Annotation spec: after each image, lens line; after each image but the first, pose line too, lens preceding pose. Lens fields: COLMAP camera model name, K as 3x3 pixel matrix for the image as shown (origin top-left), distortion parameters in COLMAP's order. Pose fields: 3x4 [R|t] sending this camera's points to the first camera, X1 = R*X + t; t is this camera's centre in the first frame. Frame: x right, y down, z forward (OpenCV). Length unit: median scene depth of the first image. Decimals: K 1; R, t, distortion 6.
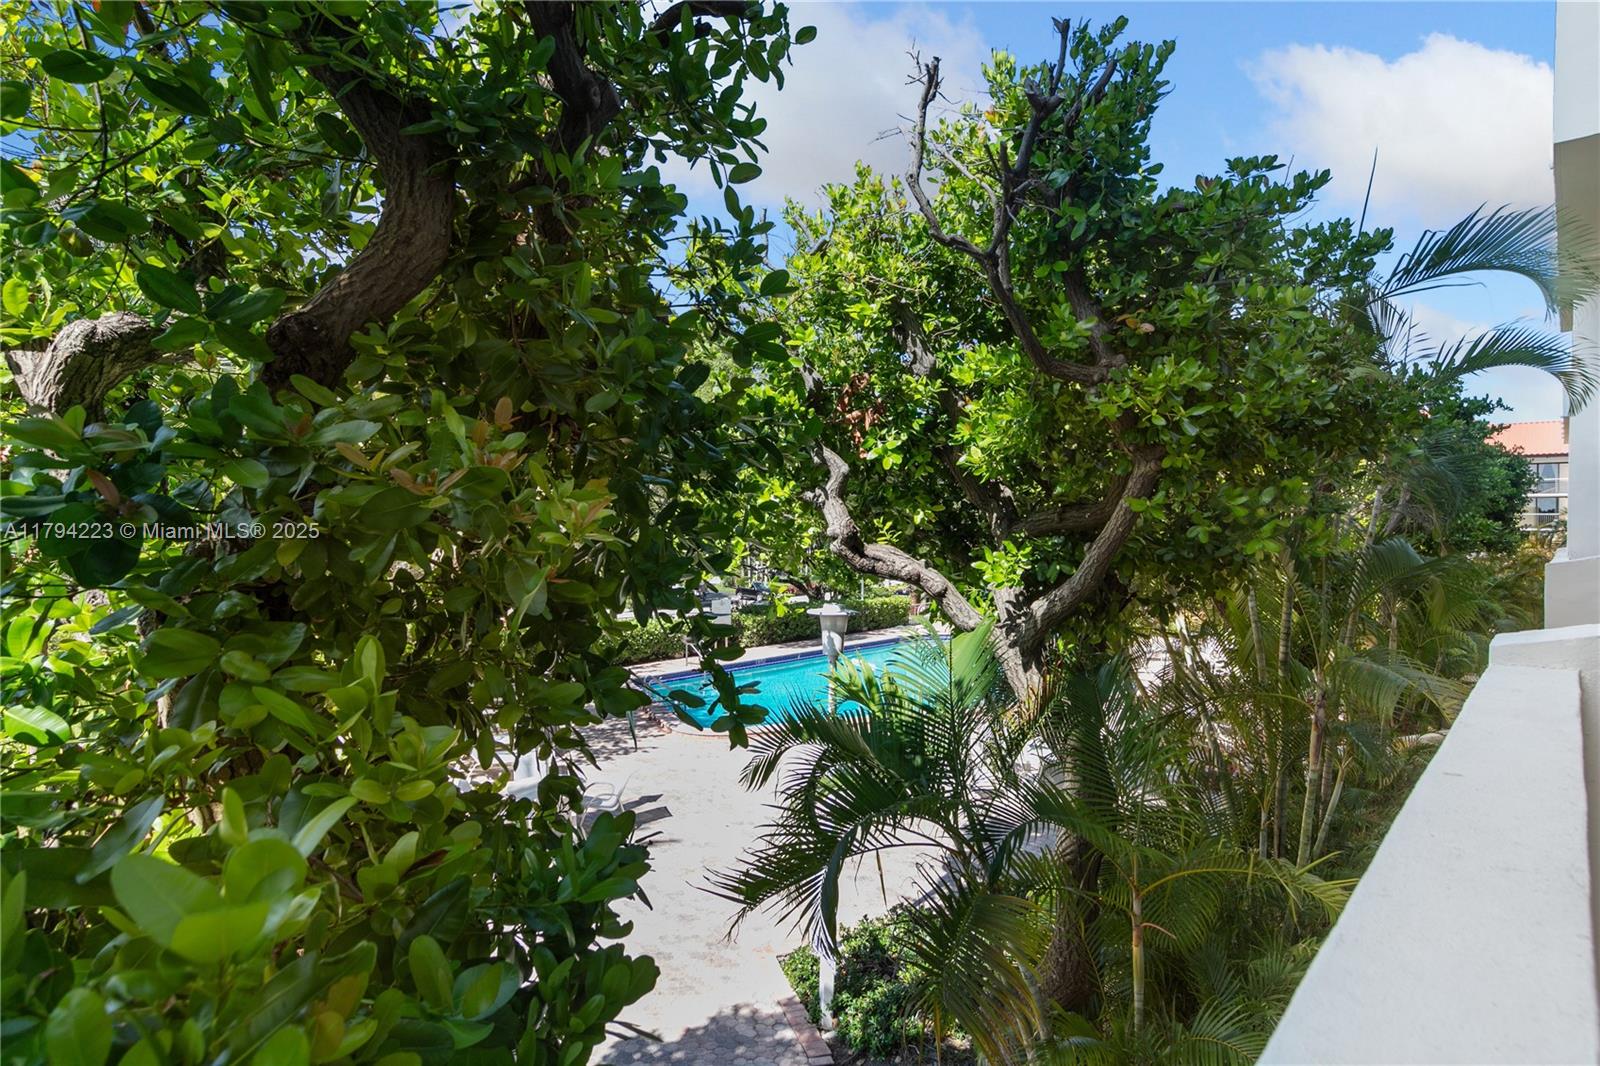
lens RADIAL K [[872.0, 0, 803.9], [0, 872.0, 533.9], [0, 0, 1]] dist [0.004074, 0.000288]
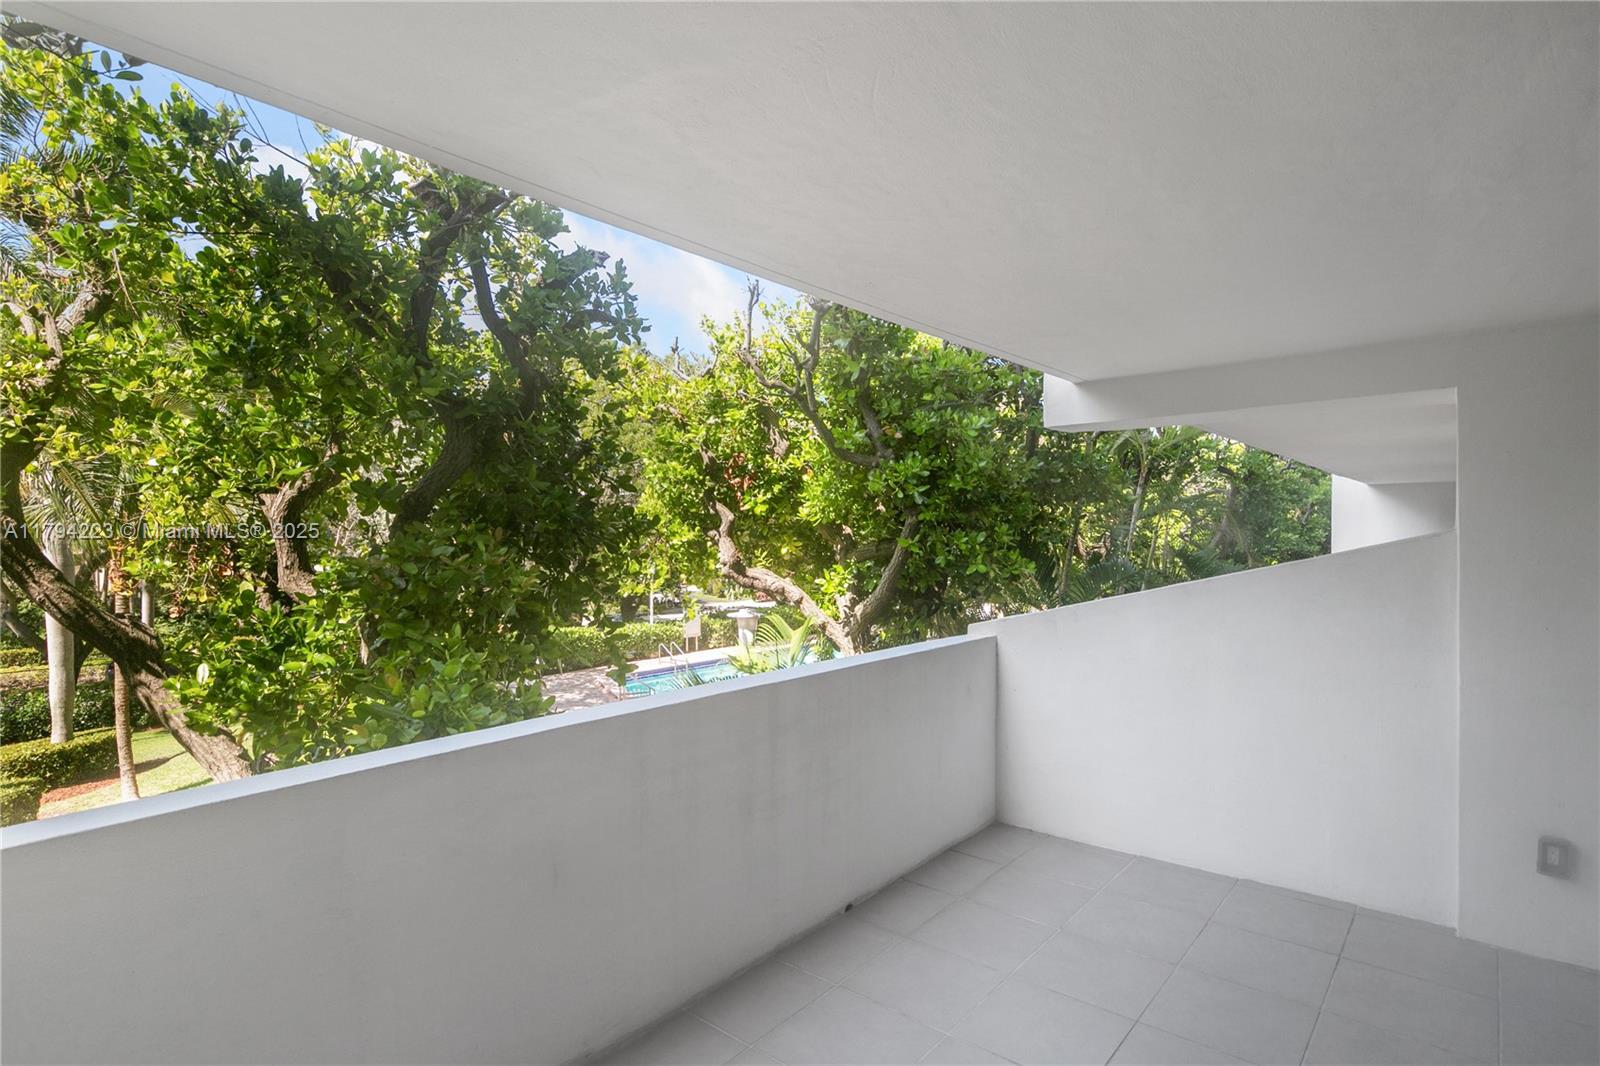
lens RADIAL K [[820.2, 0, 797.6], [0, 820.2, 532.7], [0, 0, 1]] dist [-0.001279, 0.000048]
pose [[0.999703, -0.014142, 0.019839, 0.133630], [0.014379, 0.999826, -0.011854, -0.030932], [-0.019668, 0.012135, 0.999733, -0.393171]]
